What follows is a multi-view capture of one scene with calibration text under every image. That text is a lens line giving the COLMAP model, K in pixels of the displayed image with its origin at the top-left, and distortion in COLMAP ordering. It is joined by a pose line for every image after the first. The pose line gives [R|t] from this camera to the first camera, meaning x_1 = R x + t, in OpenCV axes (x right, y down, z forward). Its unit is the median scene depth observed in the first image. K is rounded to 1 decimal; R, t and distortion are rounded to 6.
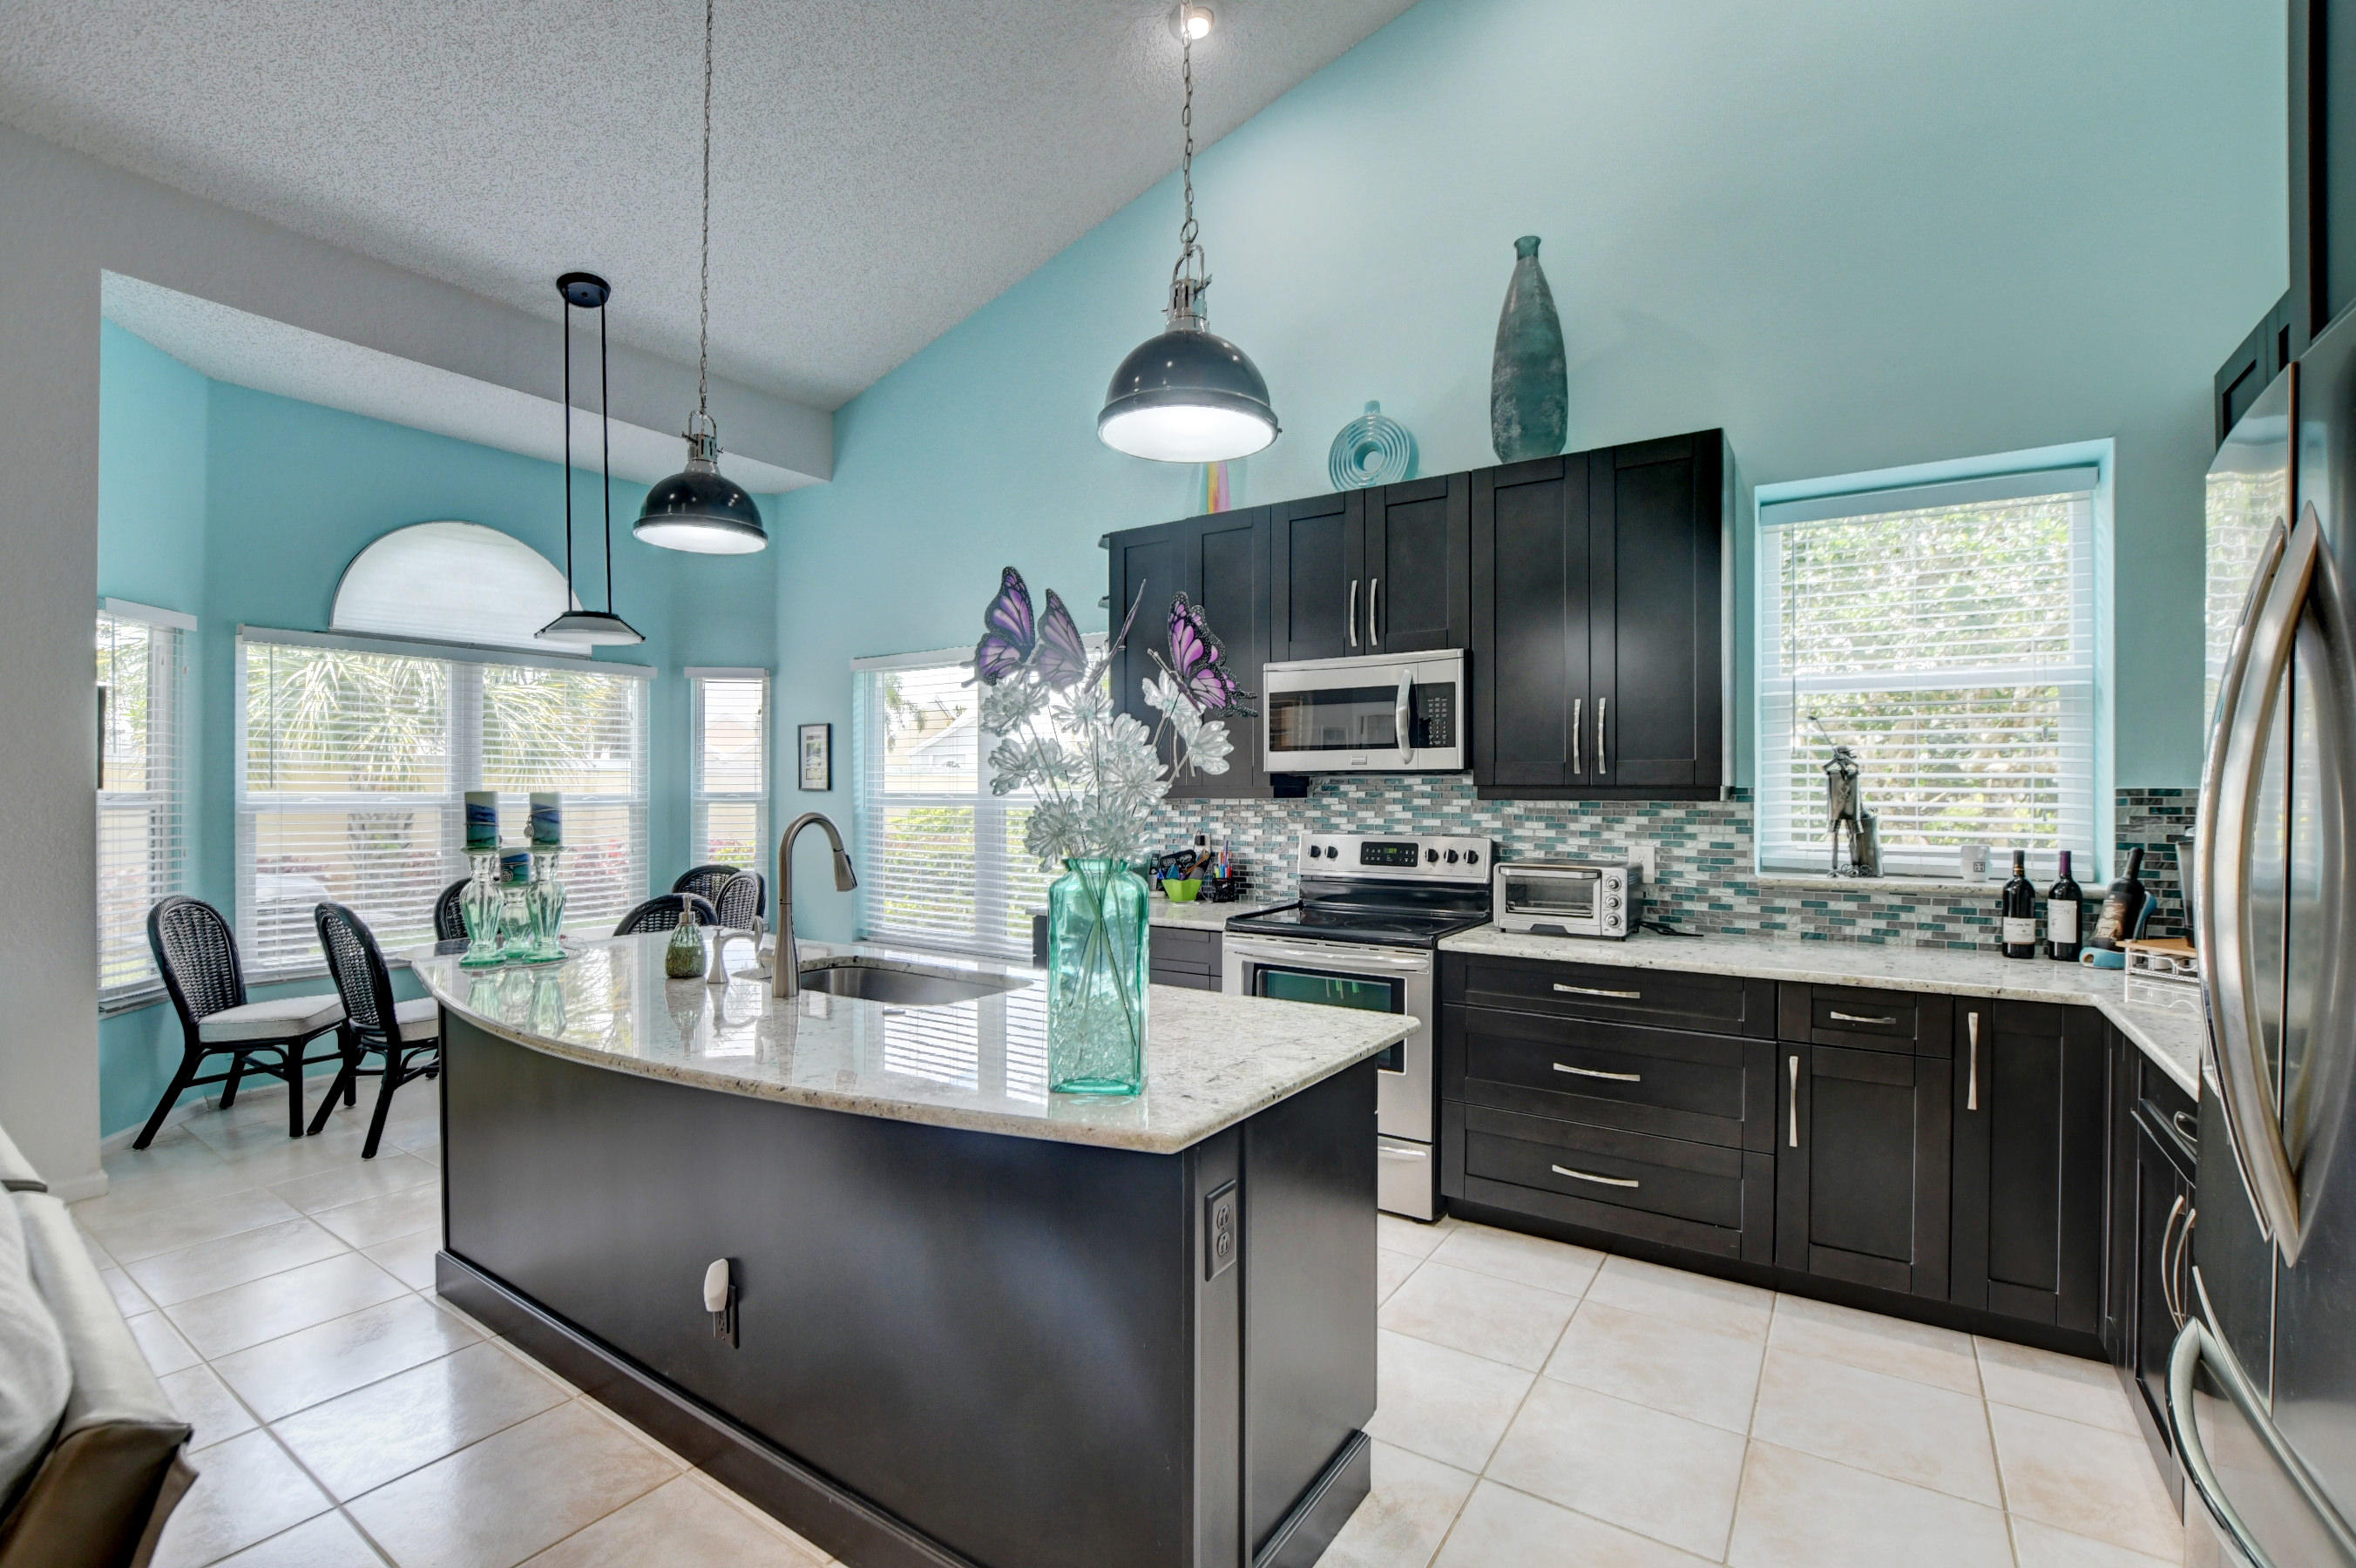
lens RADIAL K [[1036.8, 0, 1182.3], [0, 1036.8, 798.5], [0, 0, 1]] dist [-0.033153, 0.005100]
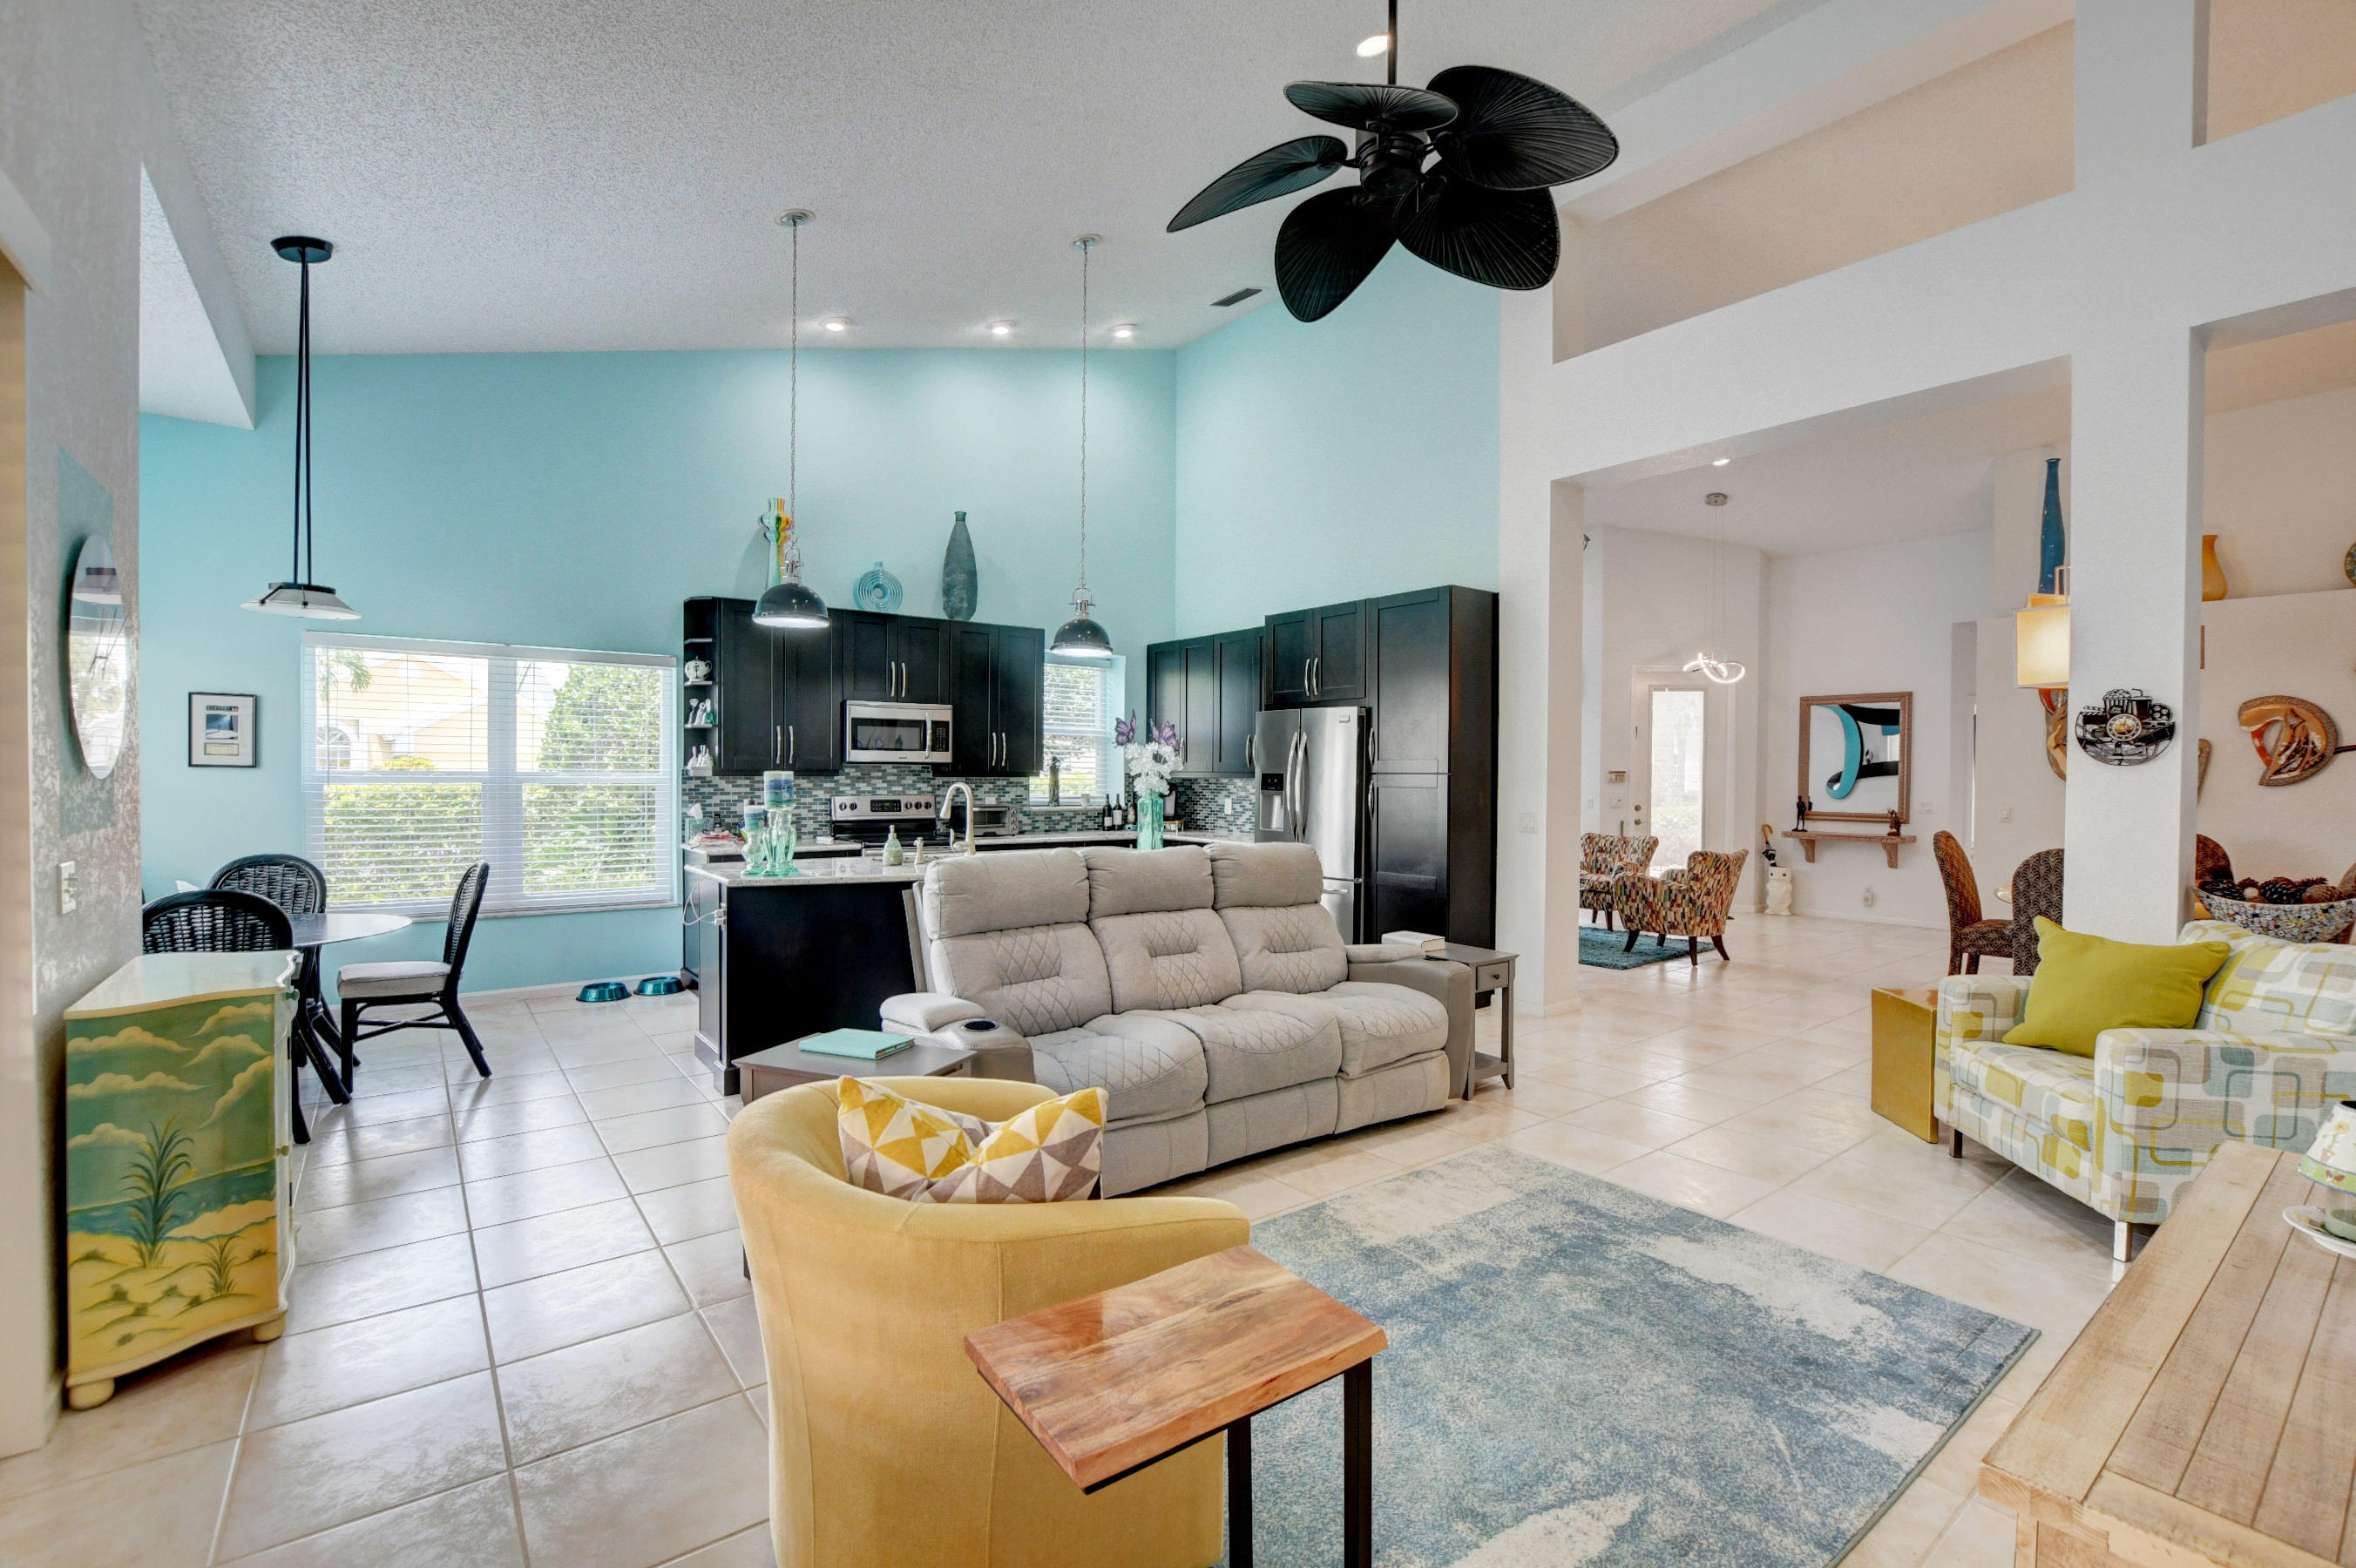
lens RADIAL K [[1036.8, 0, 1181.8], [0, 1036.8, 787.8], [0, 0, 1]] dist [-0.033153, 0.005100]
pose [[0.321471, -0.011512, 0.946849, -1.333883], [-0.001054, 0.999921, 0.012515, -0.002834], [-0.946919, -0.005021, 0.321434, -0.106616]]
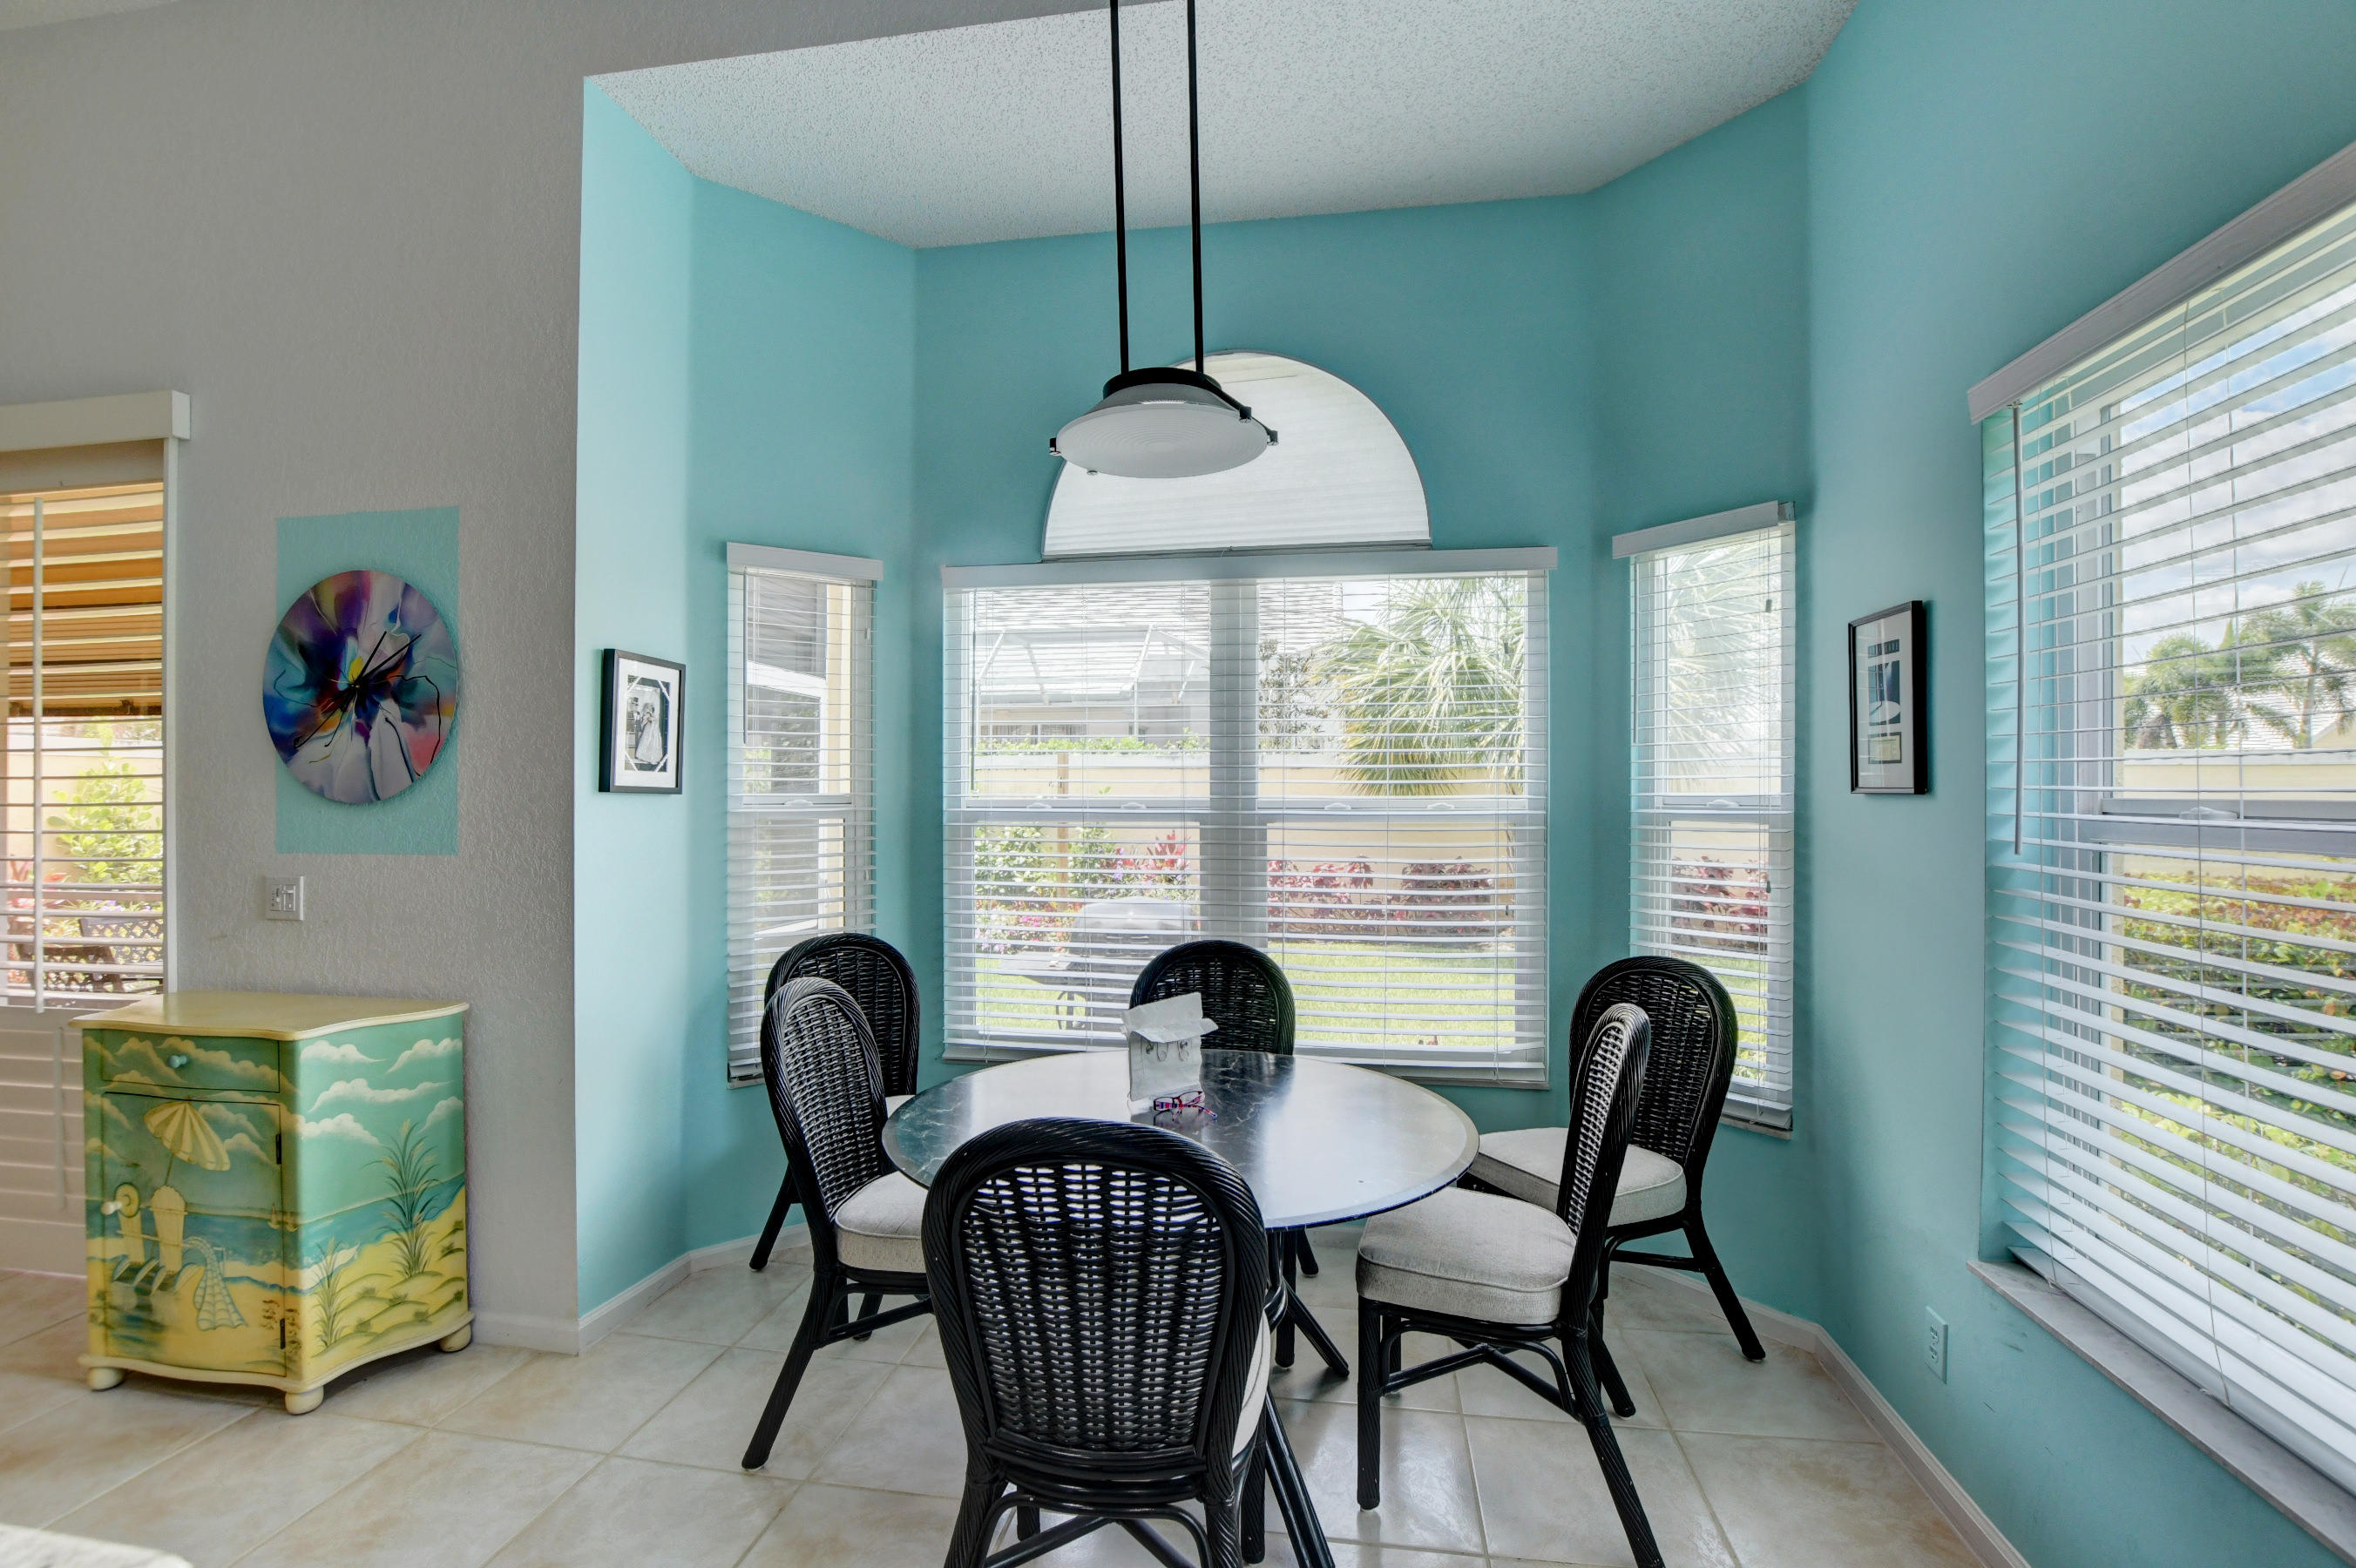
lens RADIAL K [[1036.8, 0, 1188.6], [0, 1036.8, 791.8], [0, 0, 1]] dist [-0.033153, 0.005100]
pose [[0.412154, 0.000152, -0.911114, -0.188209], [-0.006739, 0.999973, -0.002881, -0.008775], [0.911089, 0.007327, 0.412144, 0.909467]]
